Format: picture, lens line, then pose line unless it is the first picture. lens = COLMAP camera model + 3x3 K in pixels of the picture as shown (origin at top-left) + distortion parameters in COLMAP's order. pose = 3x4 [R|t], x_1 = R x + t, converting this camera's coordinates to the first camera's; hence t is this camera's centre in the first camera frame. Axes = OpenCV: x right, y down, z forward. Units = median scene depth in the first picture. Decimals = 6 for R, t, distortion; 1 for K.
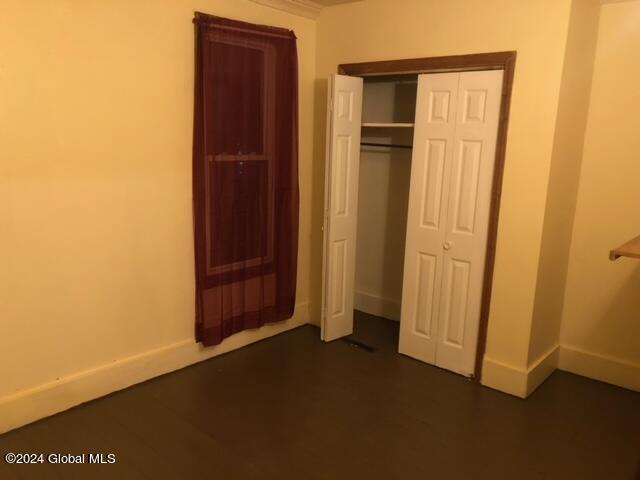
lens RADIAL K [[523.5, 0, 316.7], [0, 523.5, 240.1], [0, 0, 1]] dist [0.042610, -0.058204]
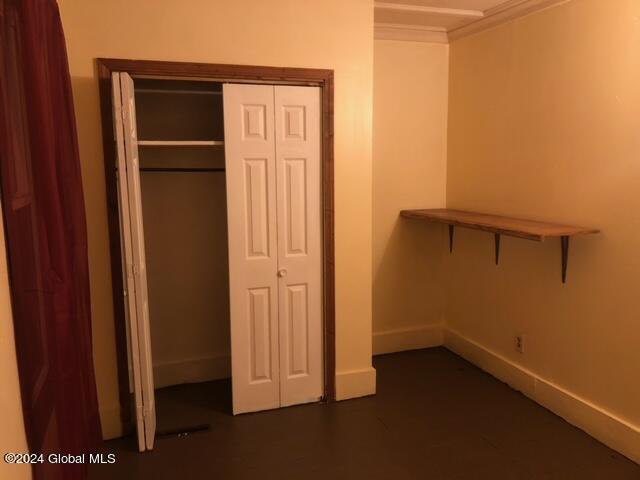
lens RADIAL K [[523.5, 0, 324.2], [0, 523.5, 233.9], [0, 0, 1]] dist [0.042610, -0.058204]
pose [[0.487557, -0.158991, 0.858493, -0.478055], [0.194192, 0.978397, 0.070911, -0.104154], [-0.851221, 0.132139, 0.507899, 0.452652]]
